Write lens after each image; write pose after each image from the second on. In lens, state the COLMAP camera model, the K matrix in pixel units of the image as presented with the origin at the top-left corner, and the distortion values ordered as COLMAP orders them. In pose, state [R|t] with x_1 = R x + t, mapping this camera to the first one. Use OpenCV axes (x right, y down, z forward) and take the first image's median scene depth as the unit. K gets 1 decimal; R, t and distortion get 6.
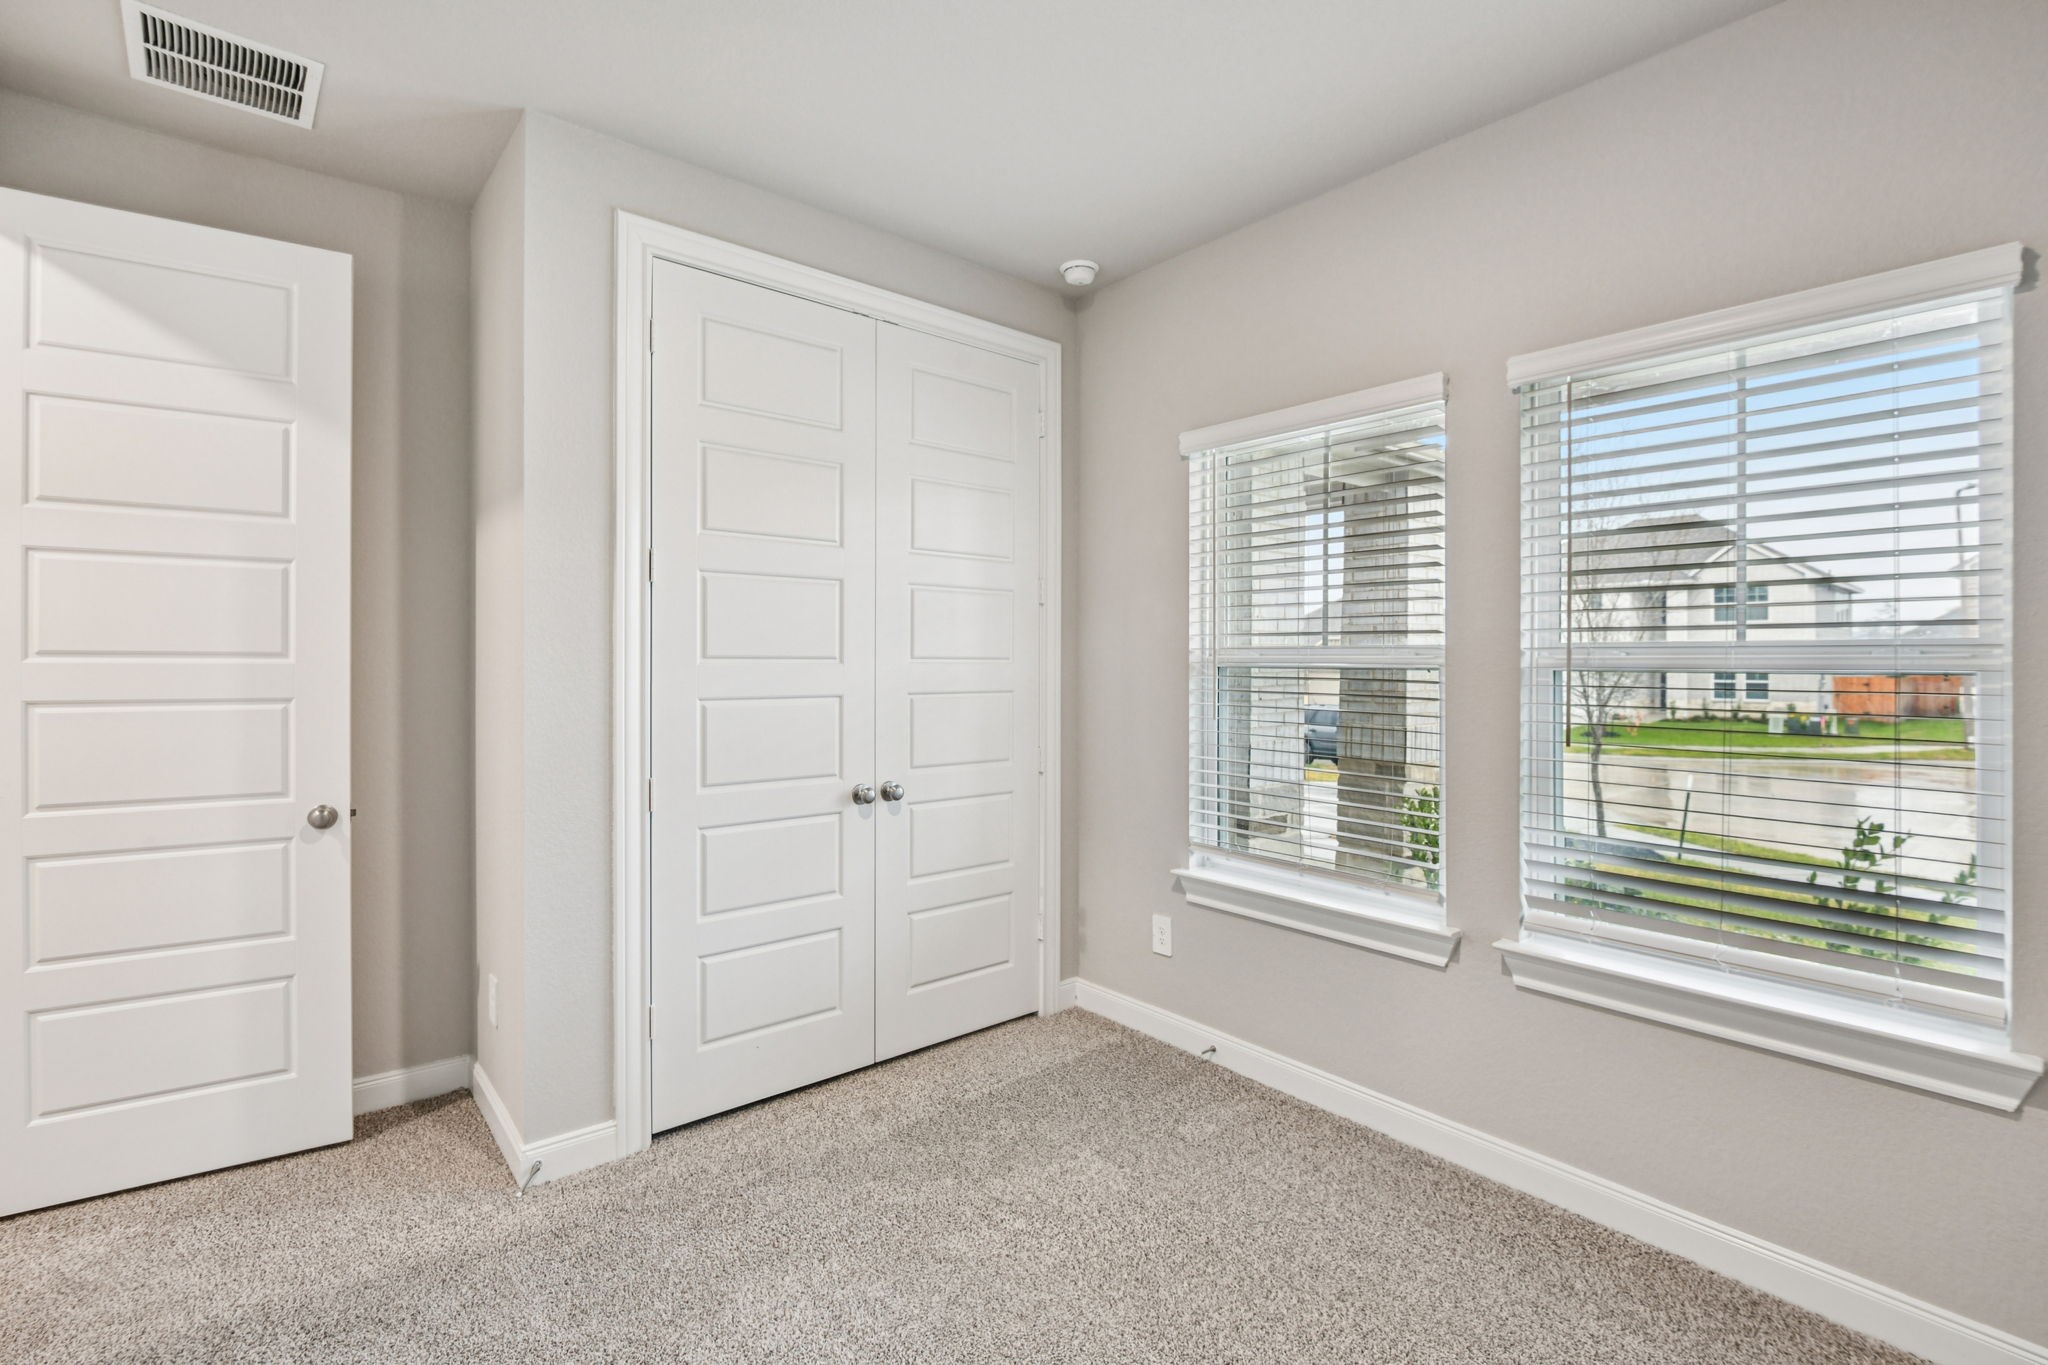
lens RADIAL K [[940.3, 0, 1027.9], [0, 940.3, 675.2], [0, 0, 1]] dist [0.000772, -0.000416]
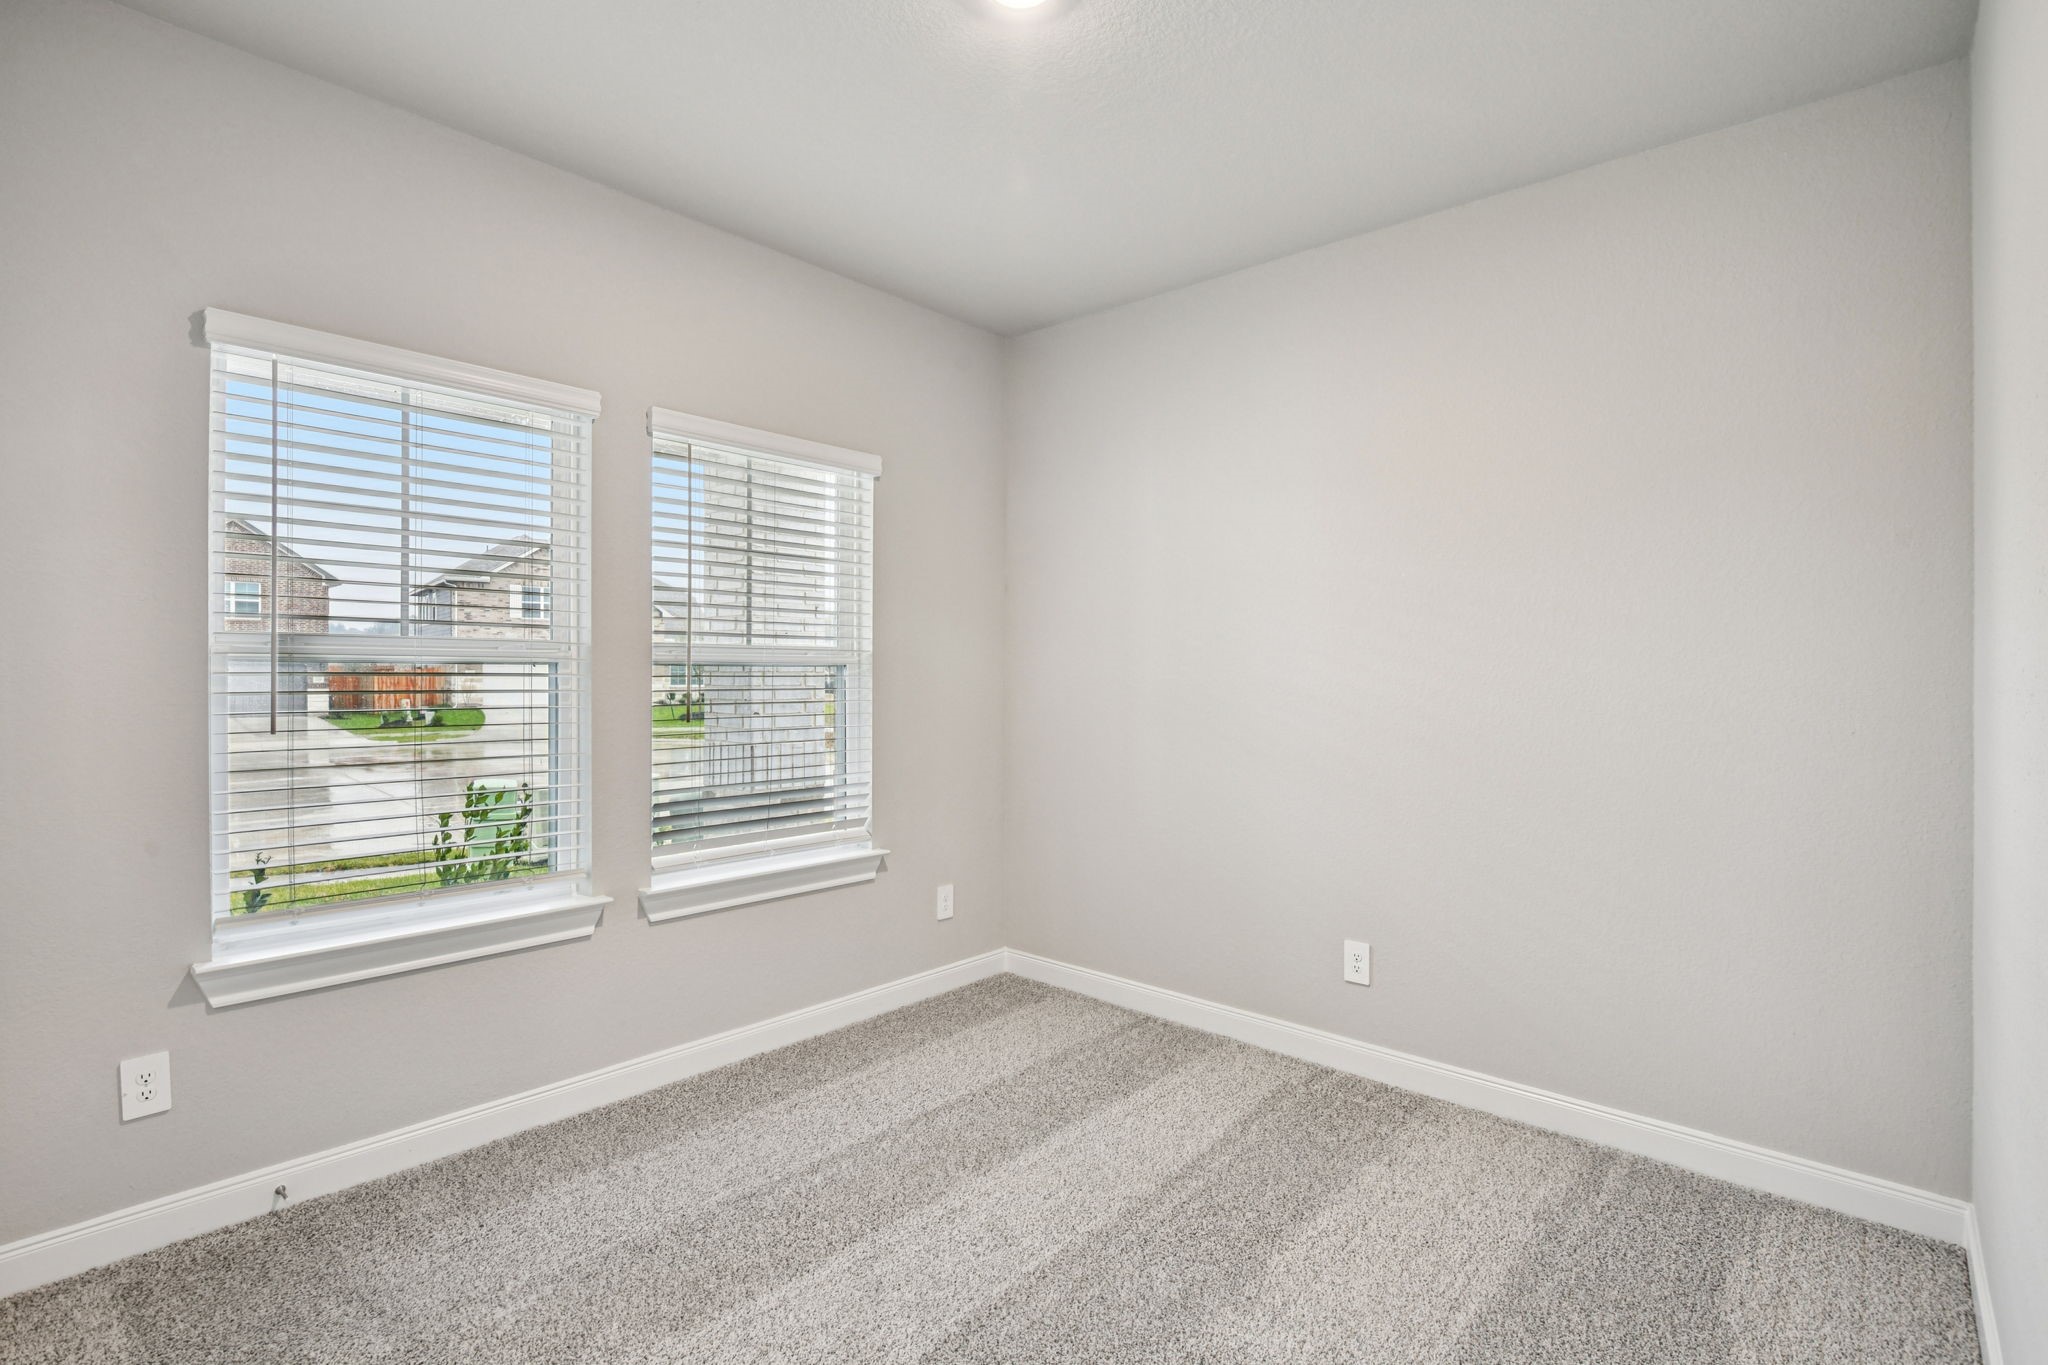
lens RADIAL K [[746.8, 0, 1023.4], [0, 746.8, 662.8], [0, 0, 1]] dist [-0.000810, -0.000160]
pose [[0.003353, -0.006682, 0.999972, -0.409358], [-0.000809, 0.999977, 0.006685, -0.012610], [-0.999994, -0.000831, 0.003348, 0.475145]]
